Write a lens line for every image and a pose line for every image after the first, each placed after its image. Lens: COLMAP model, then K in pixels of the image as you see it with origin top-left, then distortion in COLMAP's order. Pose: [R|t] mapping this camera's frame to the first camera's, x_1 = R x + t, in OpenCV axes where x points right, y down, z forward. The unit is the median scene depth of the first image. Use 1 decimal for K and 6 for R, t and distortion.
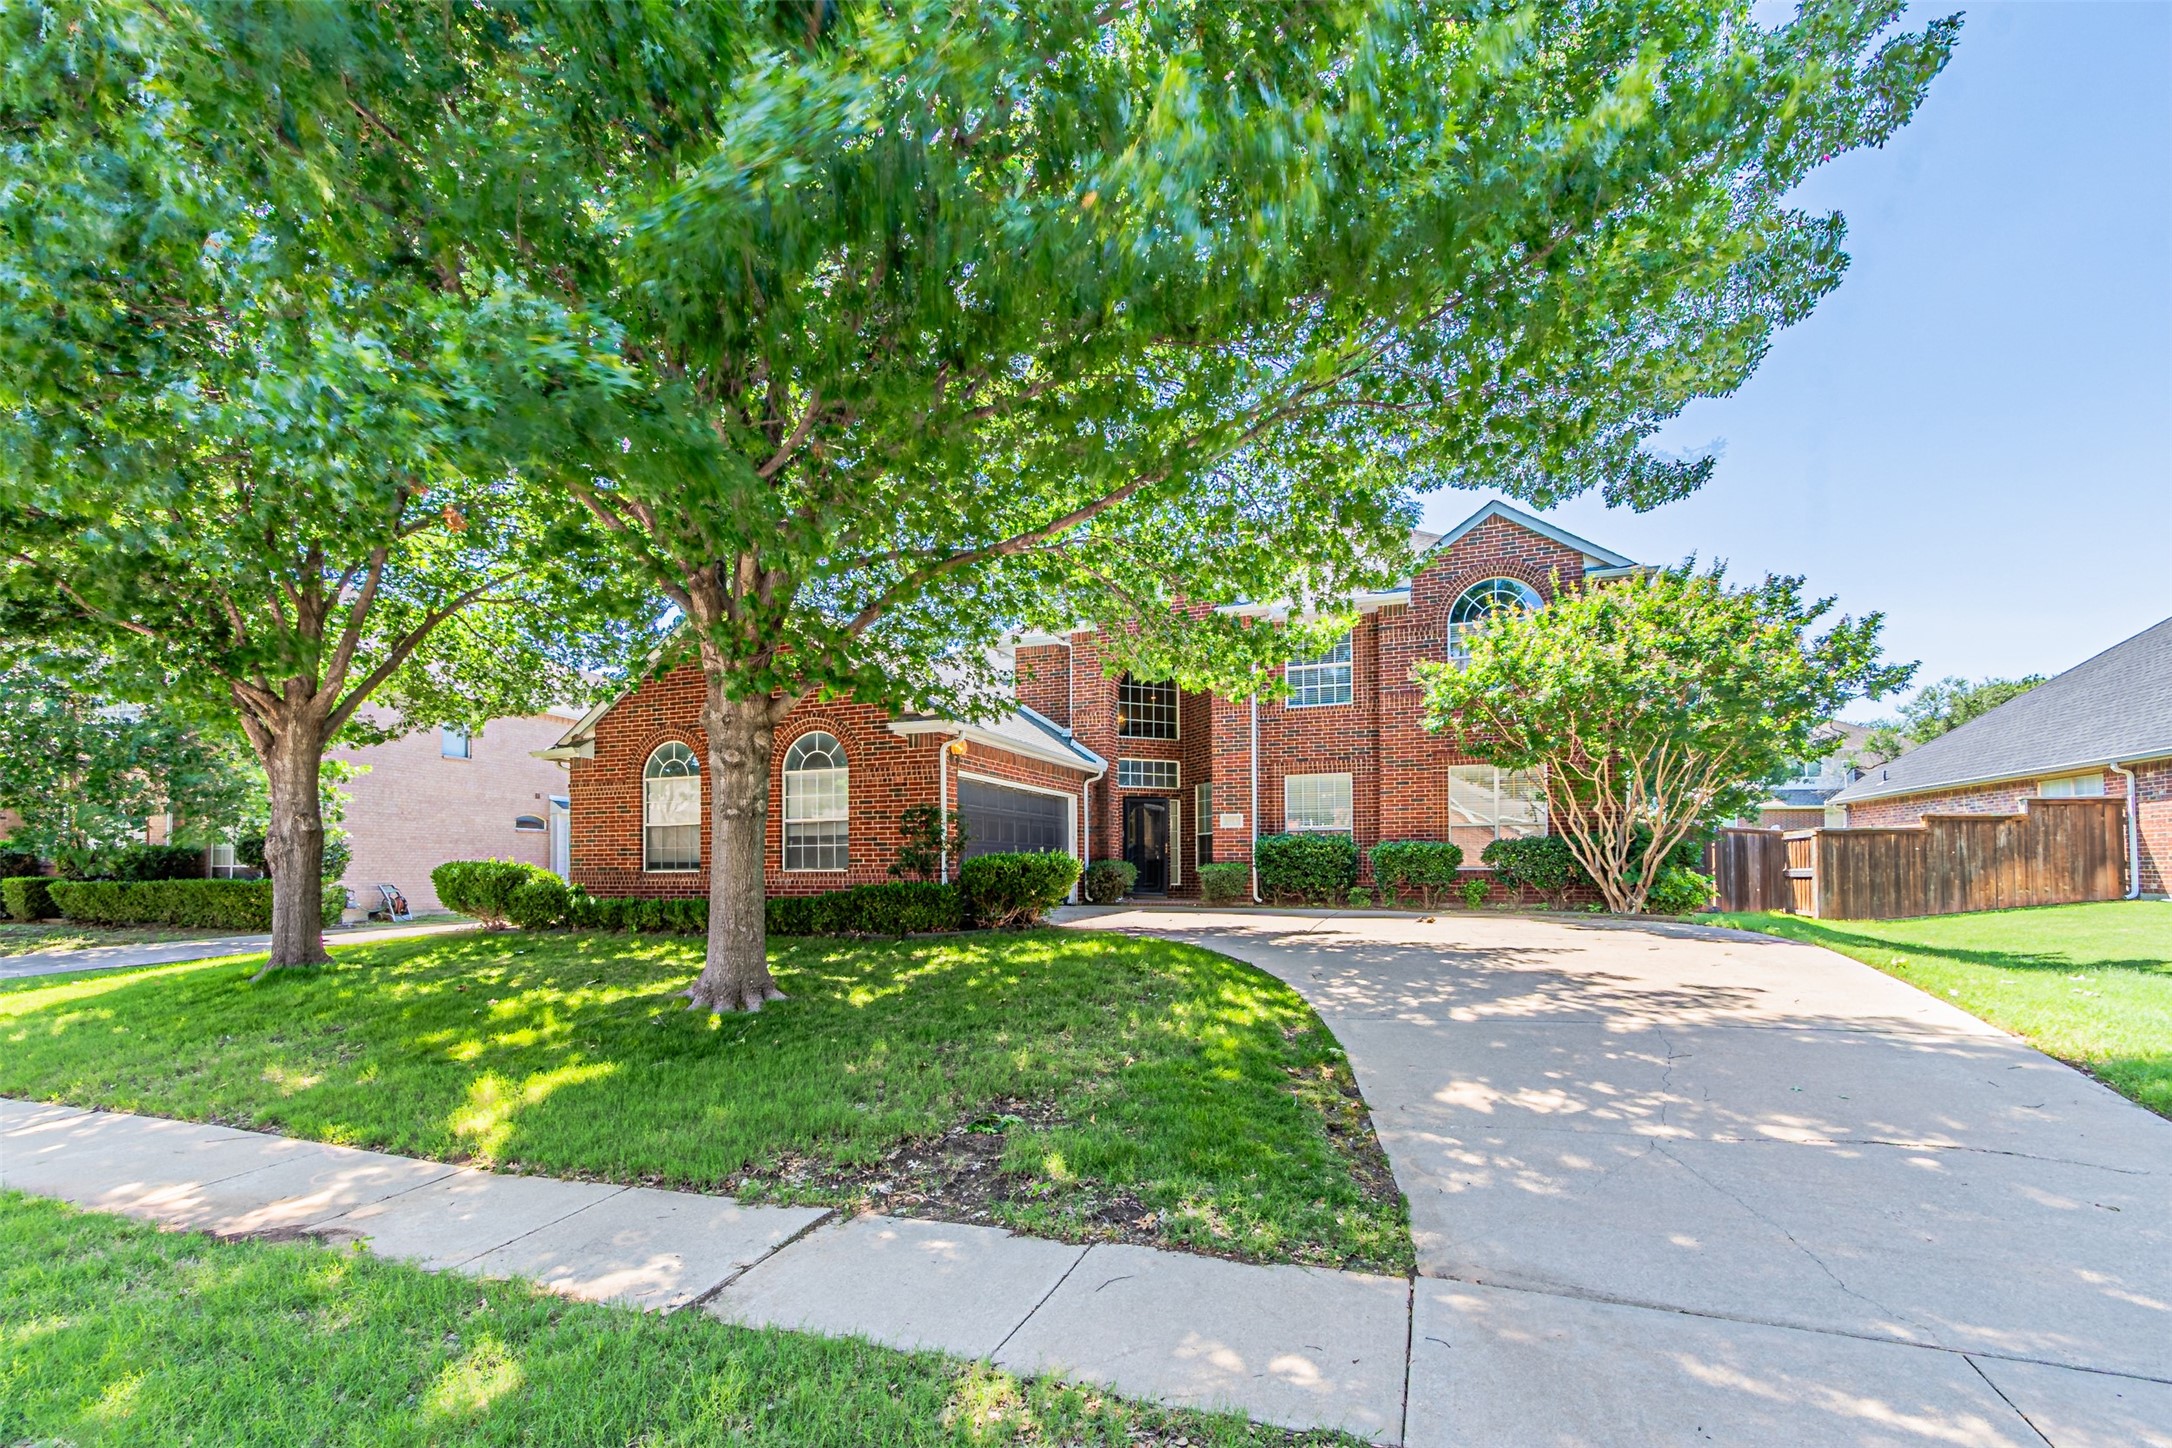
lens RADIAL K [[943.7, 0, 1041.7], [0, 943.7, 748.4], [0, 0, 1]] dist [-0.000306, 0.000008]
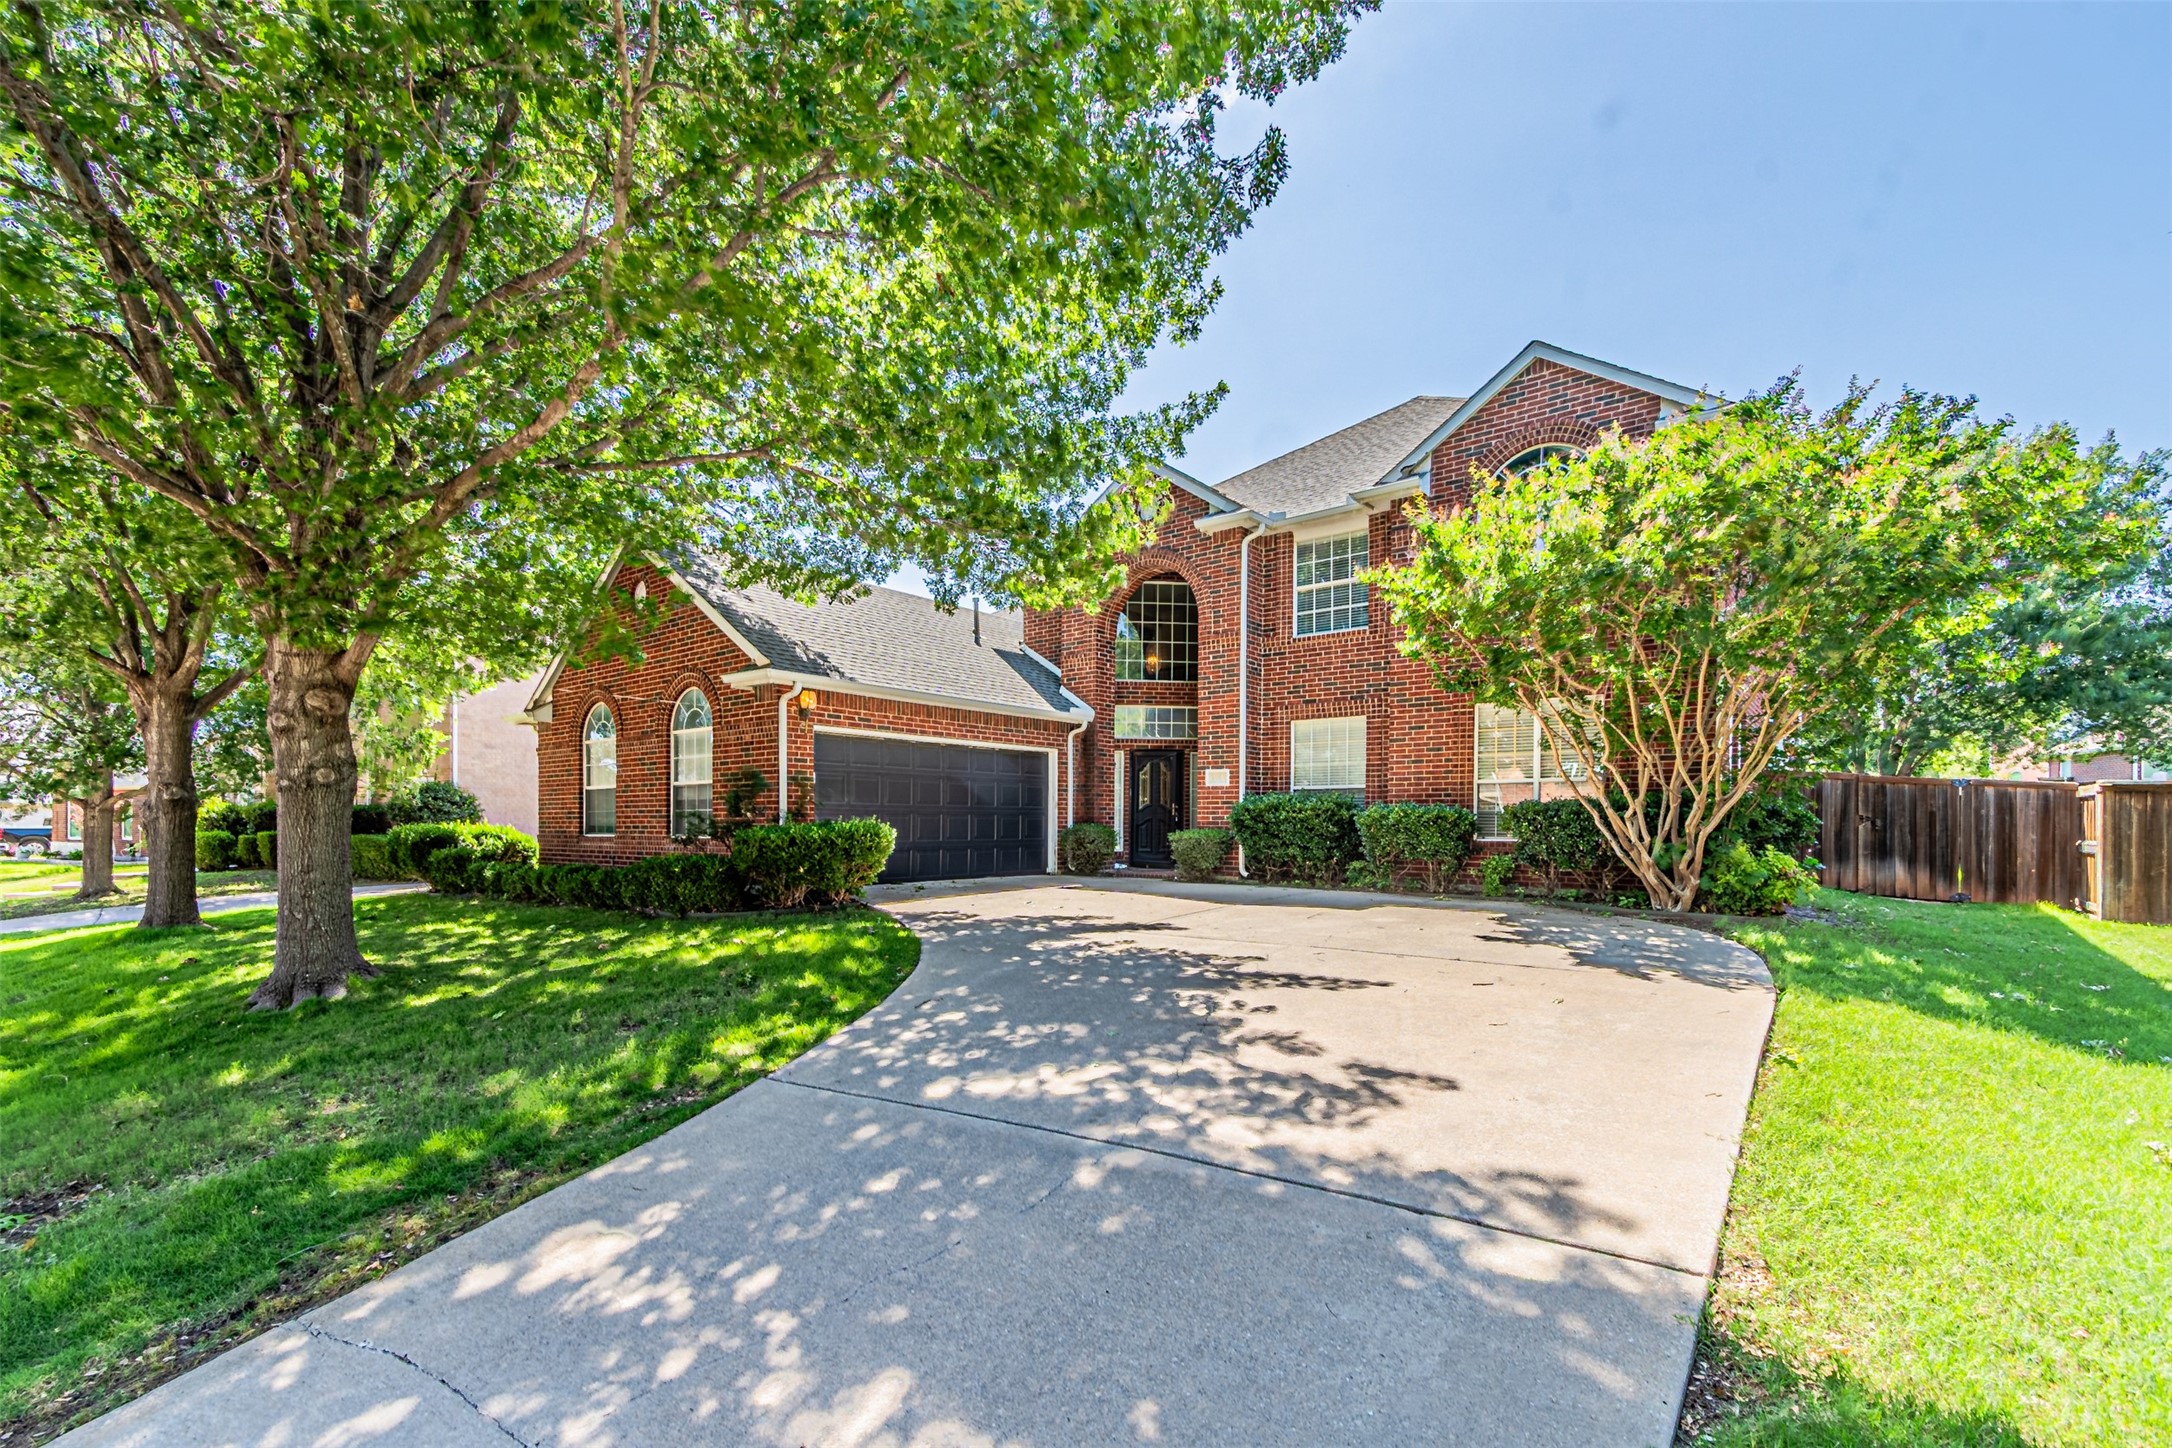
lens RADIAL K [[945.9, 0, 1086.0], [0, 945.9, 724.0], [0, 0, 1]] dist [0.000032, -0.000161]
pose [[0.962597, -0.024248, -0.269851, 0.332218], [0.031428, 0.999257, 0.022318, 0.008429], [0.269109, -0.029964, 0.962643, 0.186259]]
